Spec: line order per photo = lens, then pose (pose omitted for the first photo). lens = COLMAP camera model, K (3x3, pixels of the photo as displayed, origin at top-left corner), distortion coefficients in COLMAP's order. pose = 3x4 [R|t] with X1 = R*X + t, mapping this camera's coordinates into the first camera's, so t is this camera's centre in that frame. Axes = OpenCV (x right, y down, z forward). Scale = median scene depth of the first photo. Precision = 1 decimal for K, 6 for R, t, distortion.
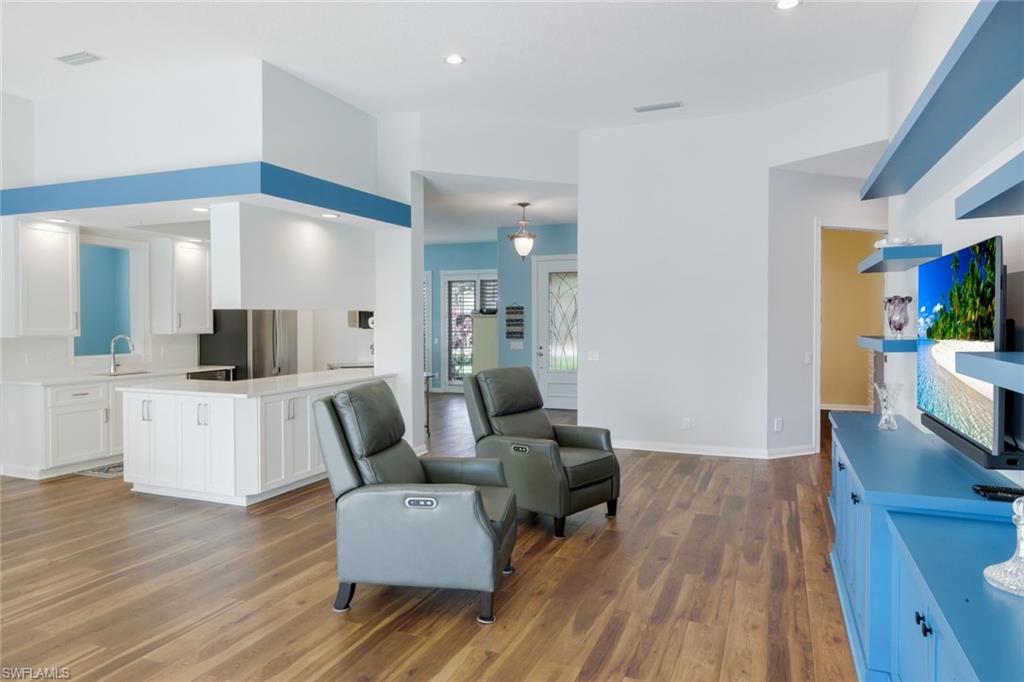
lens RADIAL K [[660.8, 0, 509.6], [0, 660.8, 337.9], [0, 0, 1]] dist [-0.006605, -0.002452]
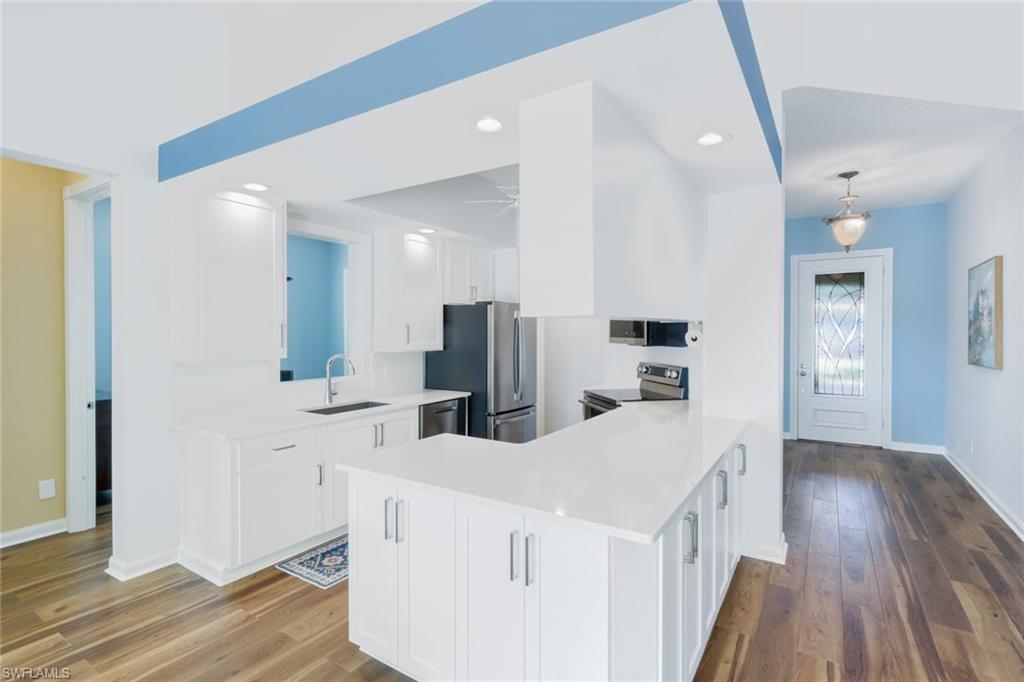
lens RADIAL K [[490.9, 0, 507.7], [0, 490.9, 337.8], [0, 0, 1]] dist [-0.014657, -0.000789]
pose [[0.982828, 0.000939, -0.184523, -0.285588], [-0.003317, 0.999915, -0.012580, -0.016376], [0.184495, 0.012976, 0.982748, 0.467140]]
